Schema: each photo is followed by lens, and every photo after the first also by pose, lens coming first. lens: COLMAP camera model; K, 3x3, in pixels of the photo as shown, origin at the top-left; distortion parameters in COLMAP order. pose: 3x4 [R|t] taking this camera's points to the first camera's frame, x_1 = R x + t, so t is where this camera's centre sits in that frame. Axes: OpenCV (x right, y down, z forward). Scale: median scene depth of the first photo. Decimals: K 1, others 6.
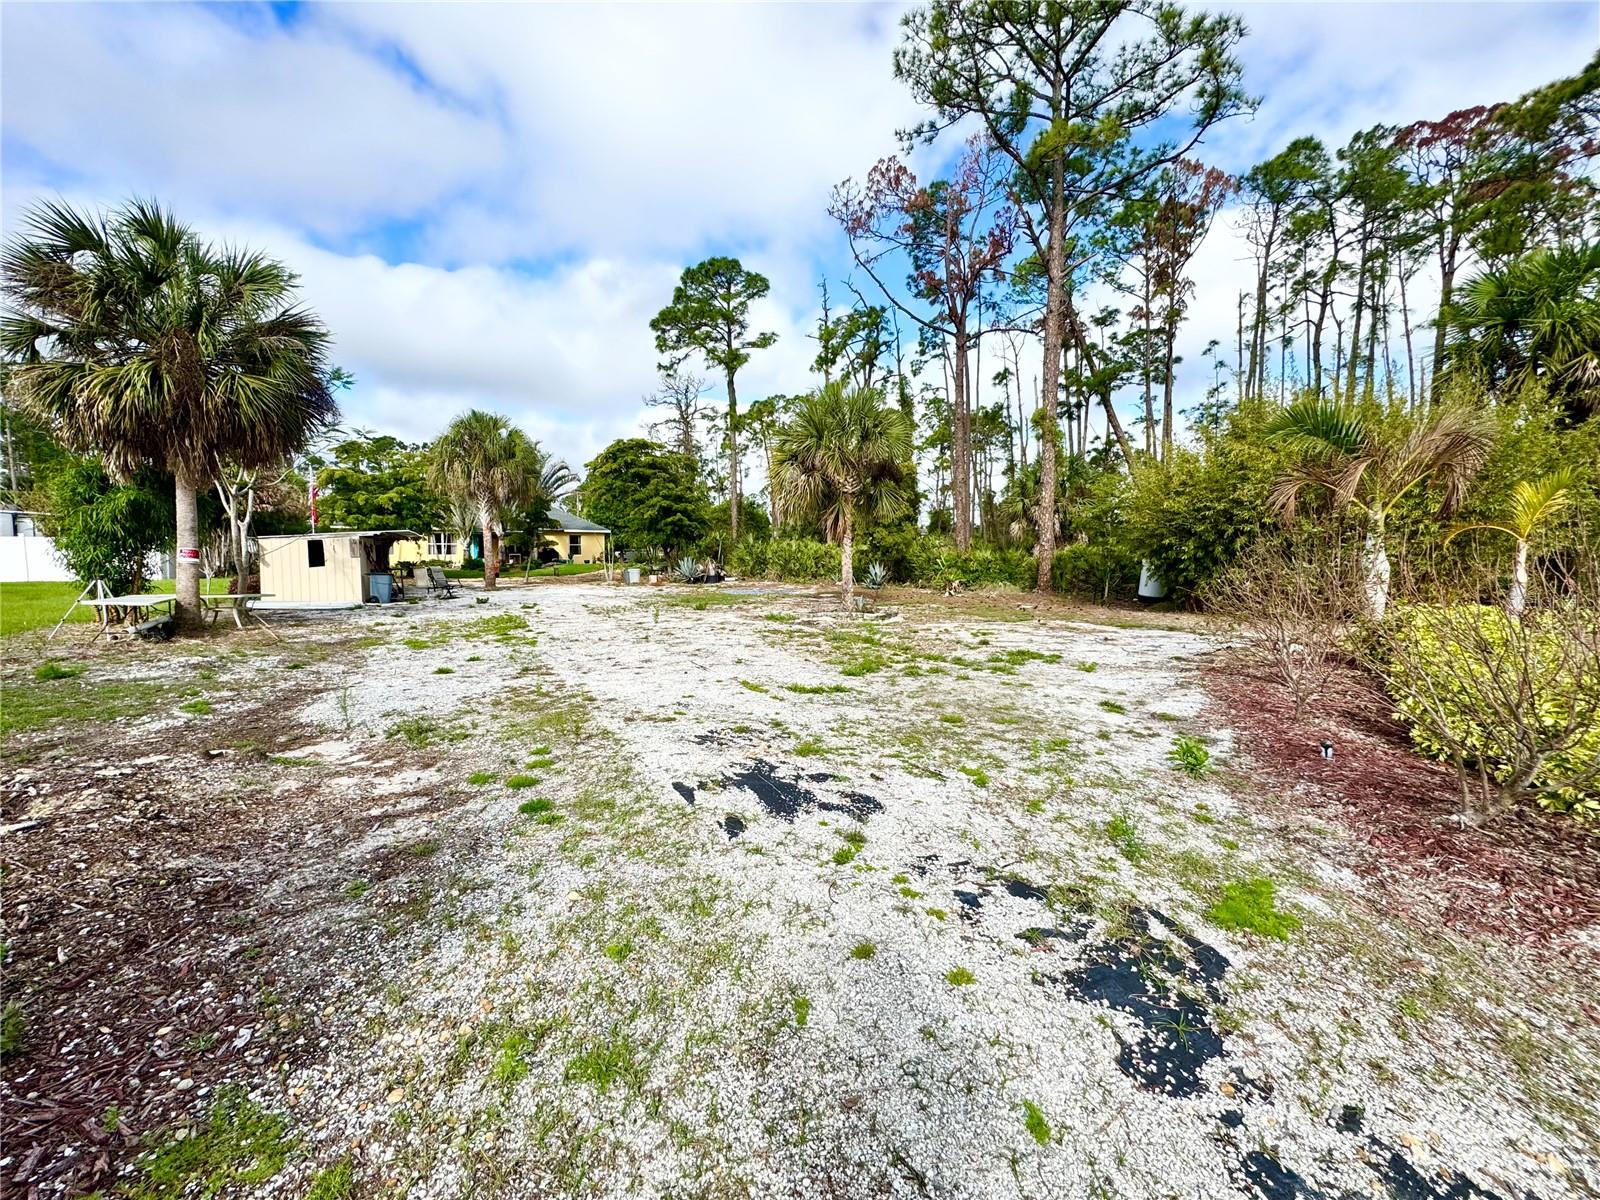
lens RADIAL K [[639.6, 0, 800.0], [0, 639.6, 600.0], [0, 0, 1]] dist [-0.000649, 0.000874]
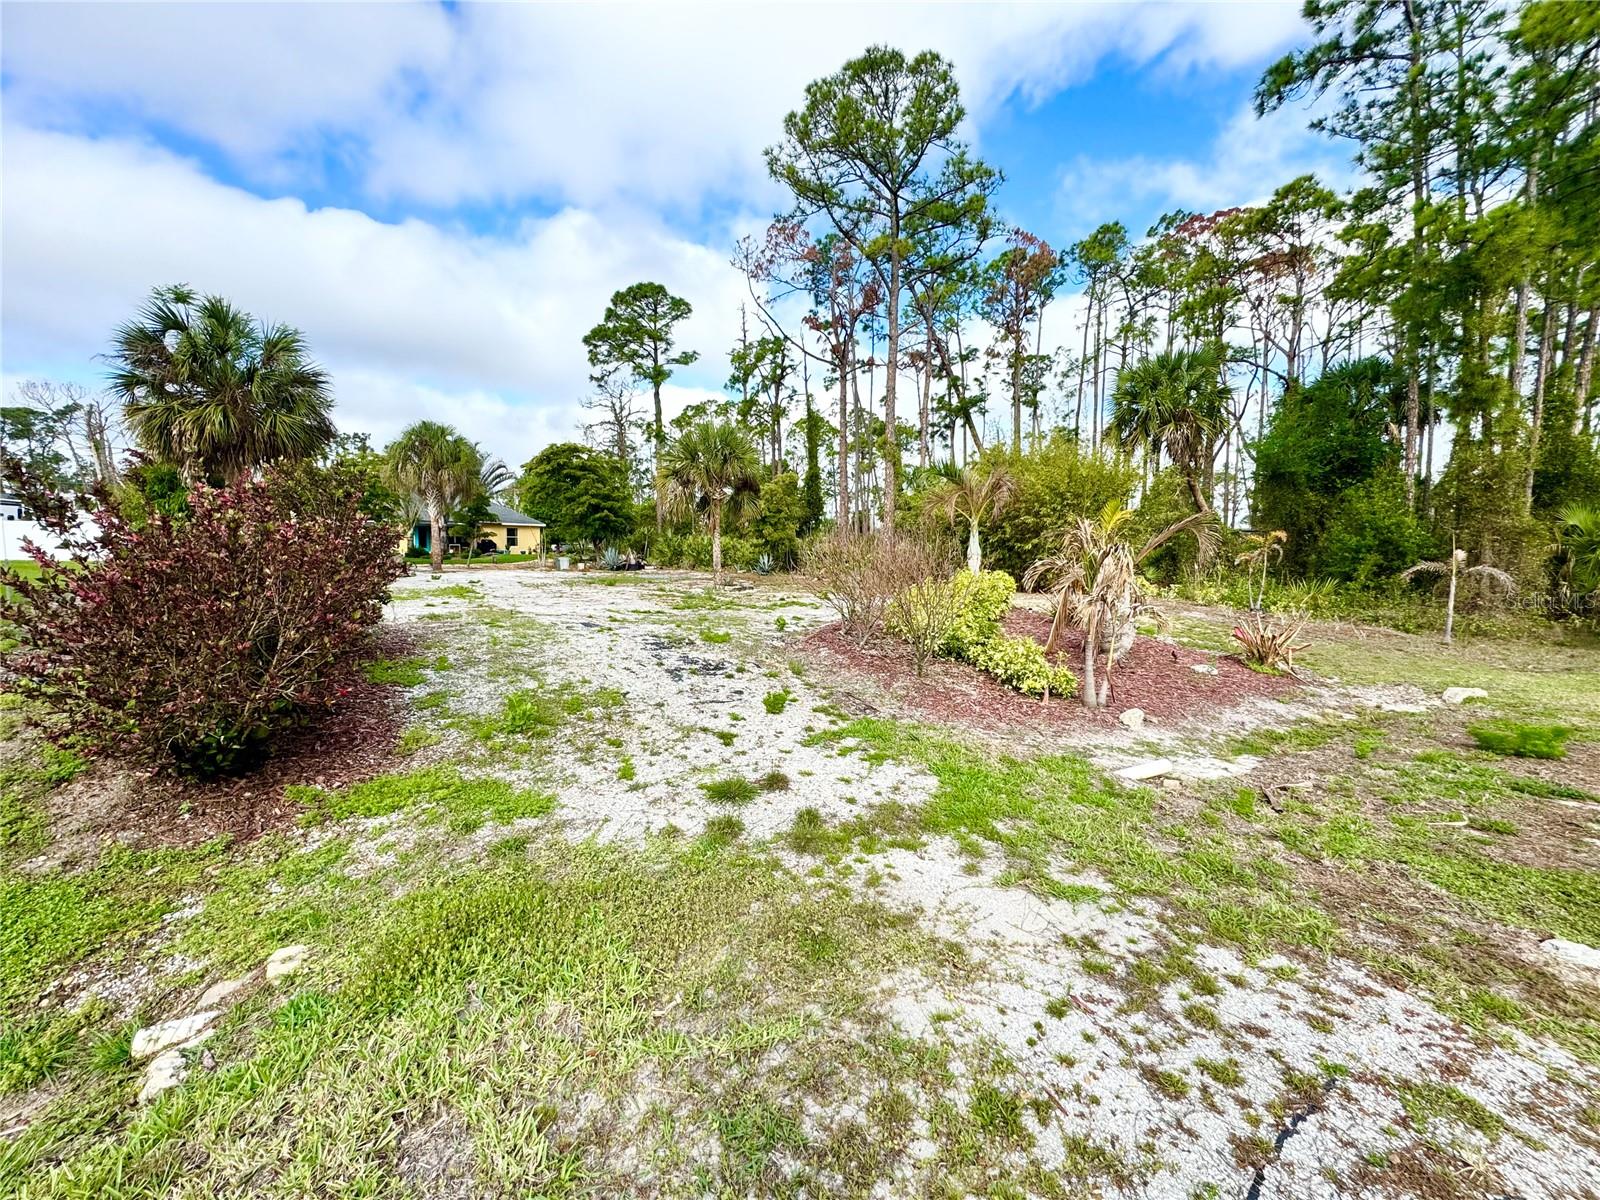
lens RADIAL K [[639.6, 0, 800.0], [0, 639.6, 600.0], [0, 0, 1]] dist [-0.000649, 0.000874]
pose [[0.996331, 0.007233, 0.085279, 0.053418], [-0.007512, 0.999967, 0.002943, 0.016898], [-0.085255, -0.003573, 0.996353, -0.151441]]
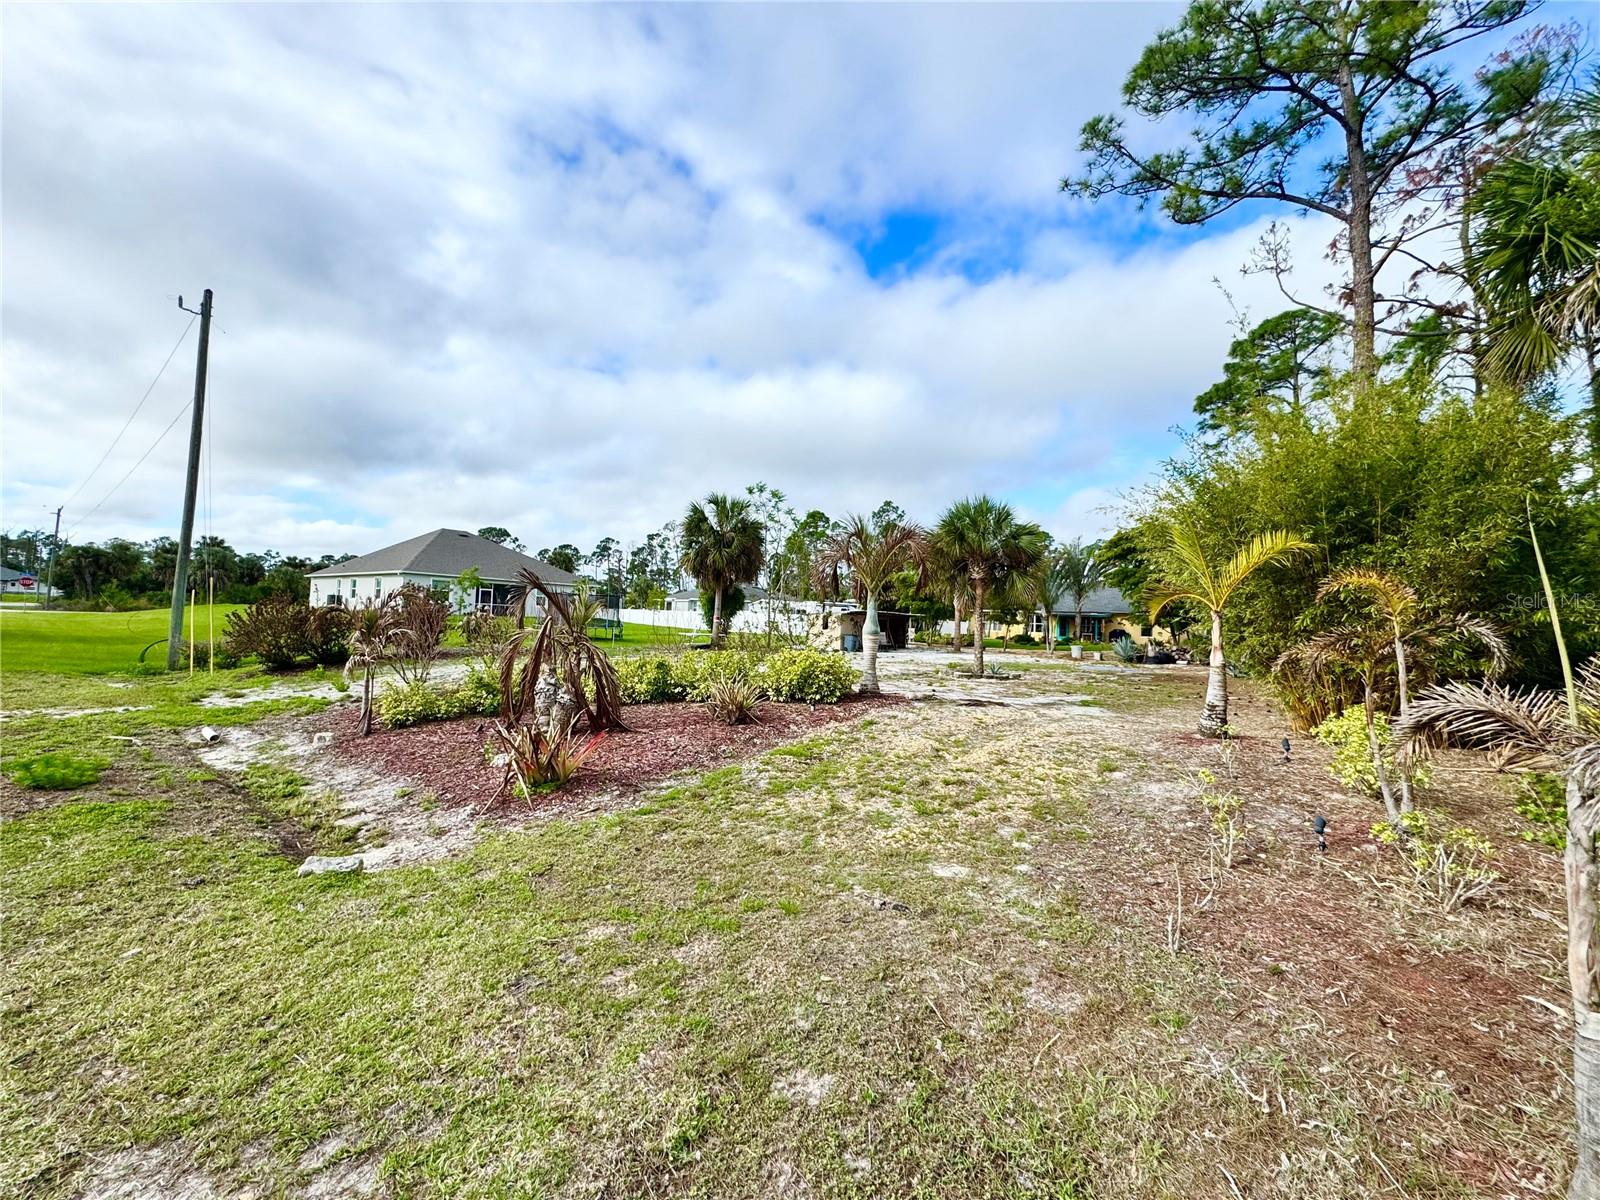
lens RADIAL K [[640.3, 0, 798.3], [0, 640.3, 591.5], [0, 0, 1]] dist [-0.000750, 0.000019]
pose [[0.424838, -0.029450, -0.904790, 0.421409], [-0.103562, 0.991328, -0.080894, -0.000726], [0.899326, 0.128069, 0.418104, 0.057224]]
